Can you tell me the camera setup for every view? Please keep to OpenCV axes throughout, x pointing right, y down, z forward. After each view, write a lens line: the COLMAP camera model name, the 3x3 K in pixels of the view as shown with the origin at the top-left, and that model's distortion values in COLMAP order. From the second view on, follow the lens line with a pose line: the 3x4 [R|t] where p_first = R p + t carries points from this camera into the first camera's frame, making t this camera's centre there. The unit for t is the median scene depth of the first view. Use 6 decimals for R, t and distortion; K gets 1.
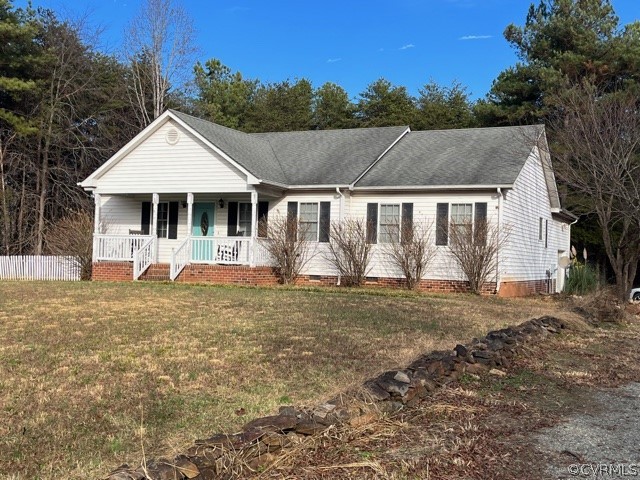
lens RADIAL K [[757.7, 0, 320.0], [0, 757.7, 240.0], [0, 0, 1]] dist [0.088620, -0.035957]
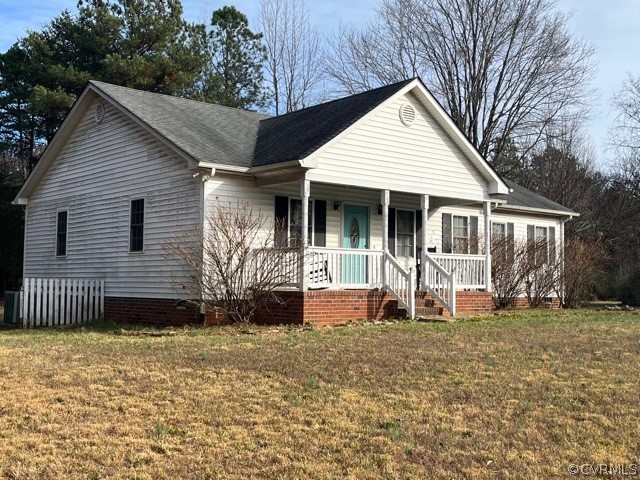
lens RADIAL K [[757.7, 0, 320.0], [0, 757.7, 240.0], [0, 0, 1]] dist [0.088620, -0.035957]
pose [[0.427522, 0.025028, 0.903658, -0.884421], [-0.024663, 0.999568, -0.016016, -0.003000], [-0.903668, -0.015440, 0.427955, 0.766822]]
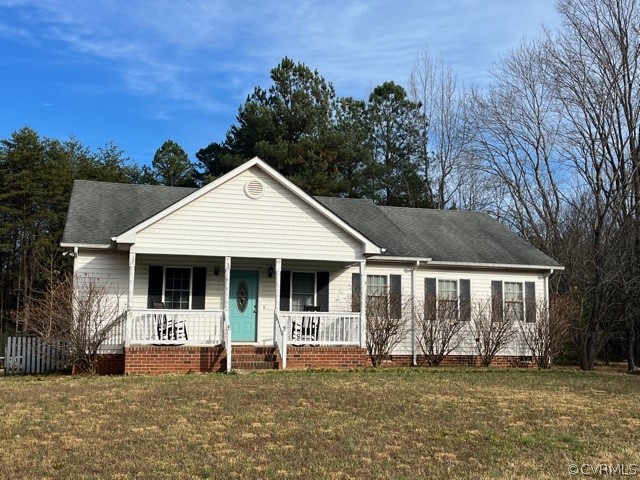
lens RADIAL K [[757.7, 0, 320.0], [0, 757.7, 240.0], [0, 0, 1]] dist [0.088620, -0.035957]
pose [[0.765875, 0.062061, 0.639988, -0.658654], [-0.006824, 0.996060, -0.088423, -0.009968], [-0.642954, 0.063354, 0.763280, 0.337681]]
